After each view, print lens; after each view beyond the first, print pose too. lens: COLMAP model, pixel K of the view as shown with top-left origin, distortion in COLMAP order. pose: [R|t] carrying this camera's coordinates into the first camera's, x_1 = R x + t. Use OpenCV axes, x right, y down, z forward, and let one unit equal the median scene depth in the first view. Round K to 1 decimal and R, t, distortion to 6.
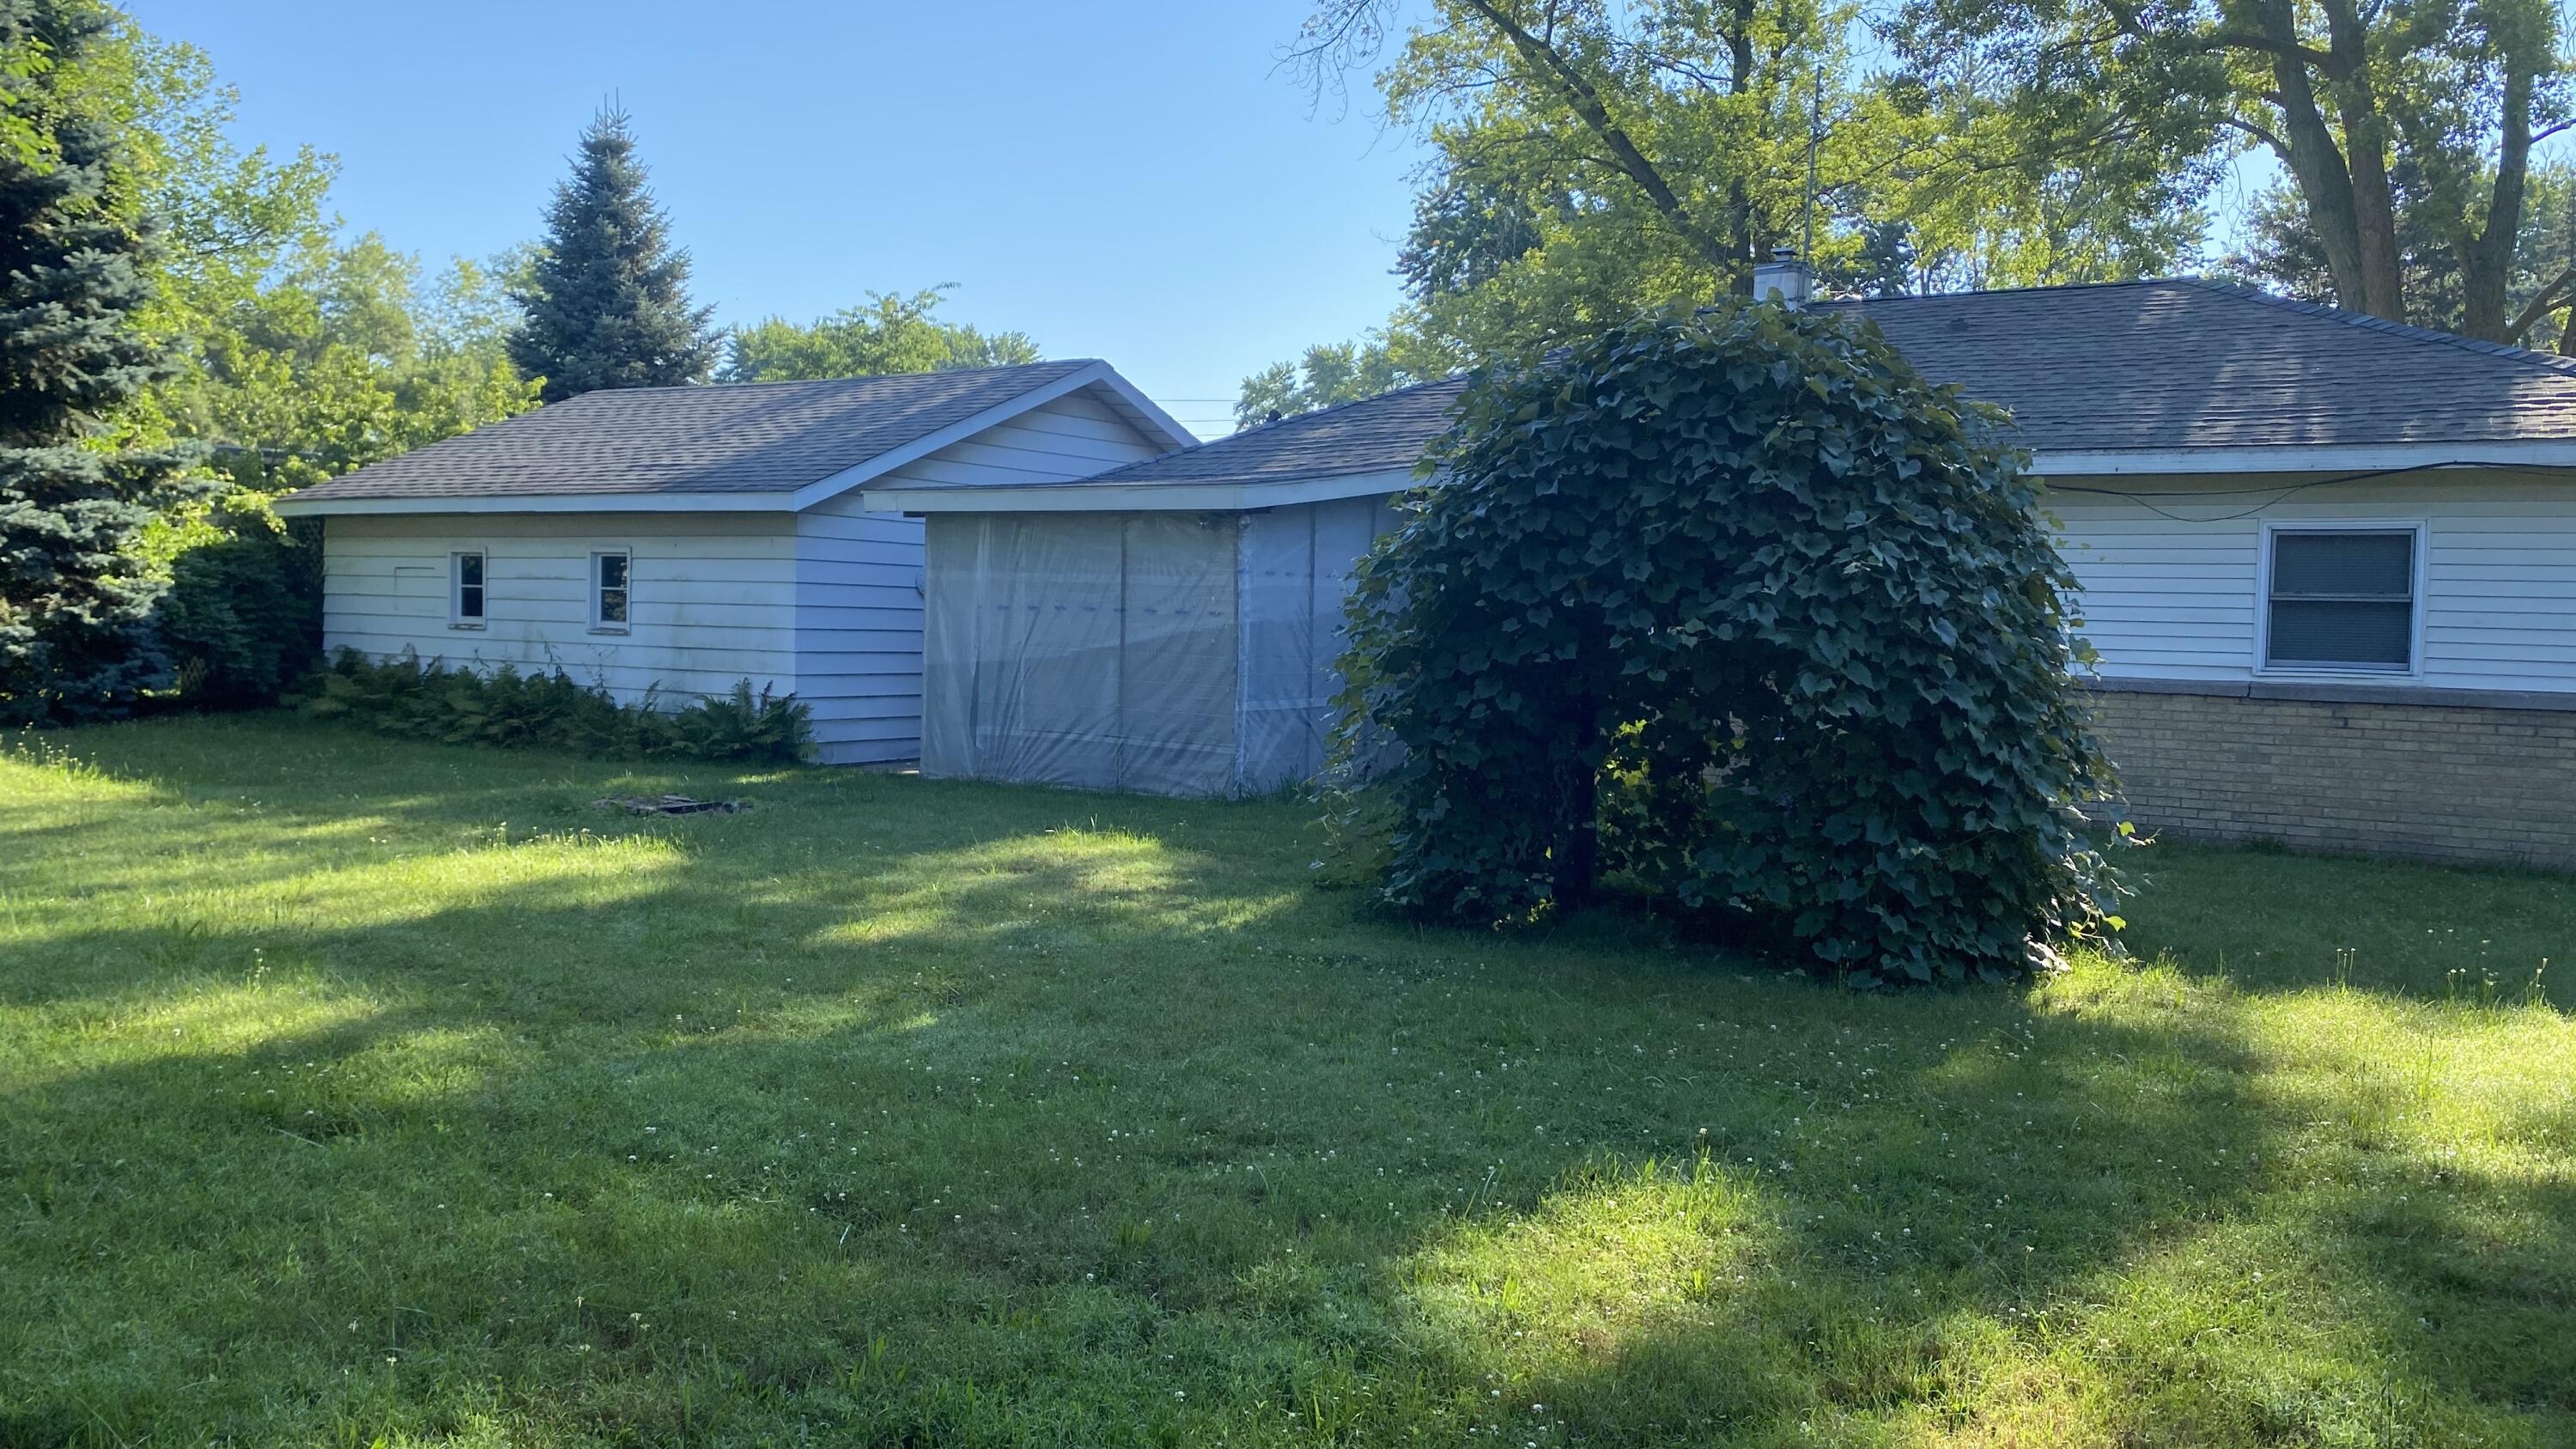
lens RADIAL K [[1910.9, 0, 1288.0], [0, 1910.9, 724.5], [0, 0, 1]] dist [-0.000709, 0.000144]
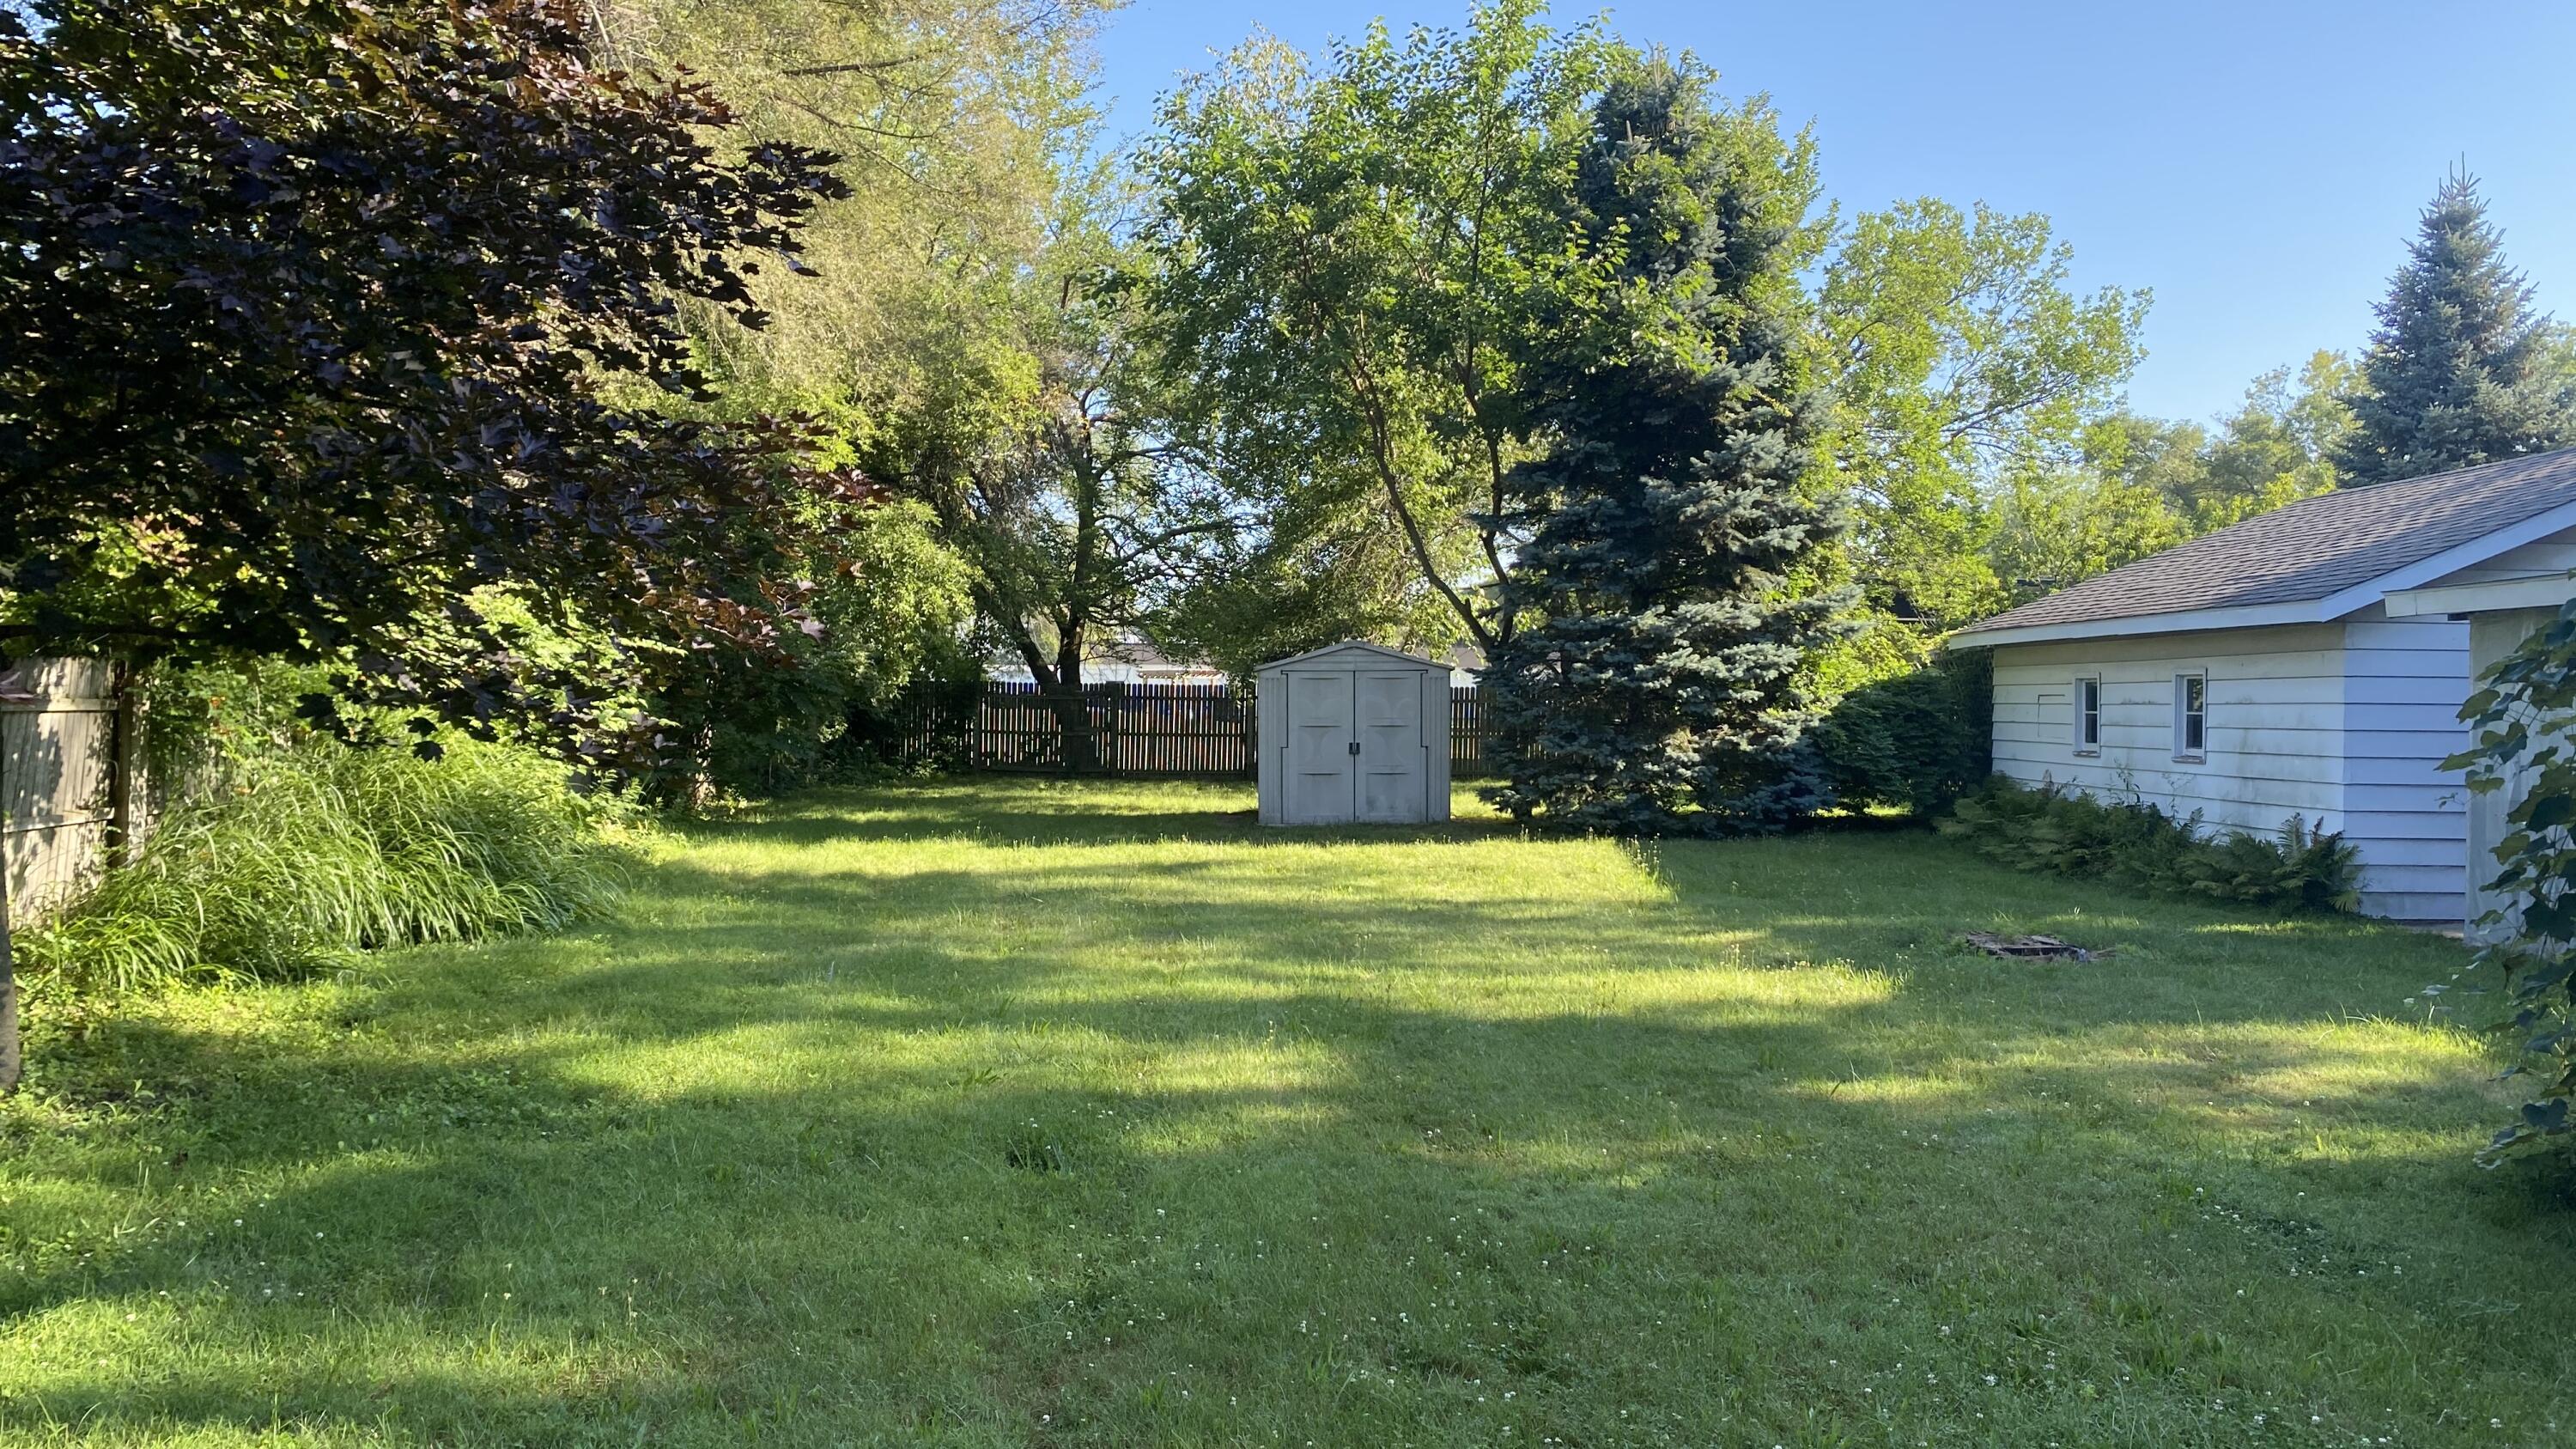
lens RADIAL K [[1935.0, 0, 1283.2], [0, 1935.0, 711.3], [0, 0, 1]] dist [0.004628, -0.001530]
pose [[0.570623, -0.016619, -0.821044, 0.170610], [-0.041995, 0.997897, -0.049385, -0.006740], [0.820137, 0.062660, 0.568725, 0.098305]]
